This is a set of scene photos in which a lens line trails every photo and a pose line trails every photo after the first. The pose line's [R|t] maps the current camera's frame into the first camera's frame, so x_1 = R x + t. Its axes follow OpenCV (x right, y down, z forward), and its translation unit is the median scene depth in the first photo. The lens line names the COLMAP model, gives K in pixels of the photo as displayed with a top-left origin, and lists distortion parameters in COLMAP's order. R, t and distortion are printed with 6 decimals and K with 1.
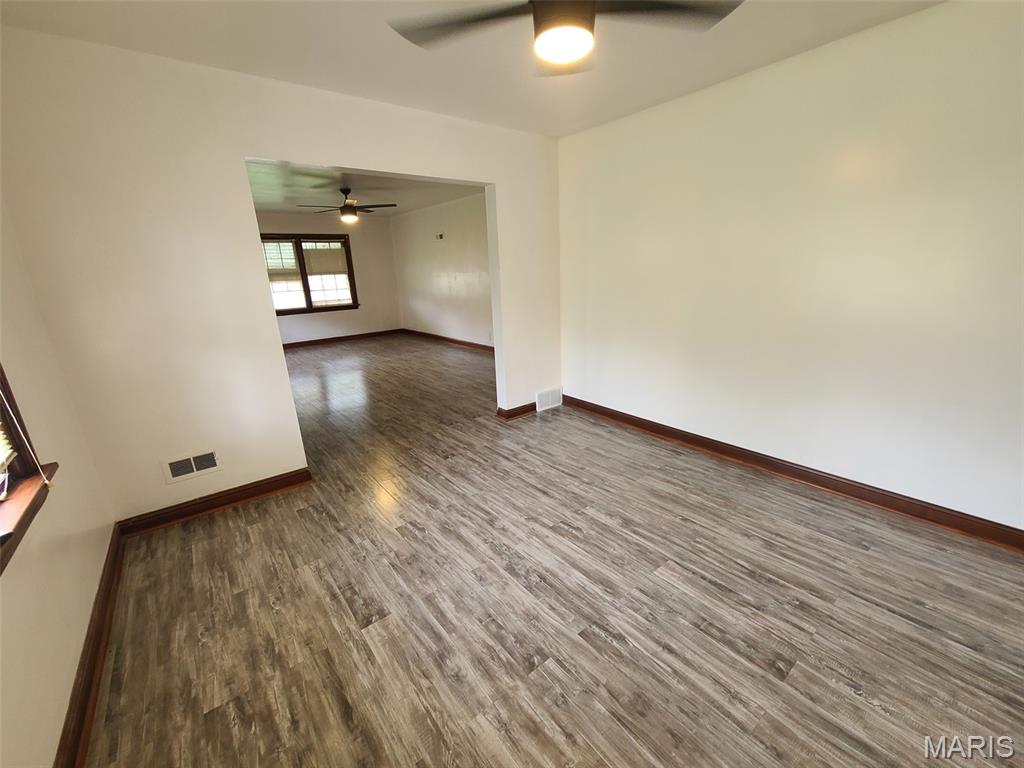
lens RADIAL K [[415.1, 0, 503.7], [0, 415.1, 390.5], [0, 0, 1]] dist [-0.002981, -0.000392]
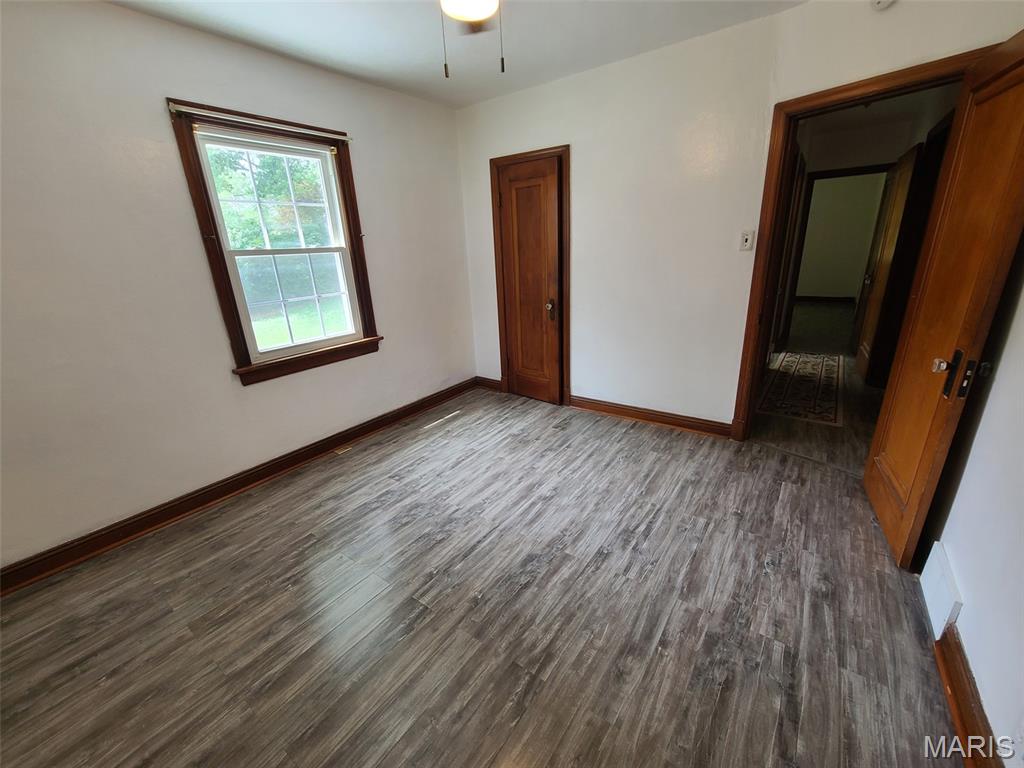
lens RADIAL K [[415.1, 0, 505.9], [0, 415.1, 375.5], [0, 0, 1]] dist [-0.002981, -0.000392]
pose [[0.271806, 0.308078, -0.911707, 0.426581], [-0.230473, 0.940643, 0.249146, -0.106292], [0.934347, 0.142405, 0.326676, 0.333812]]
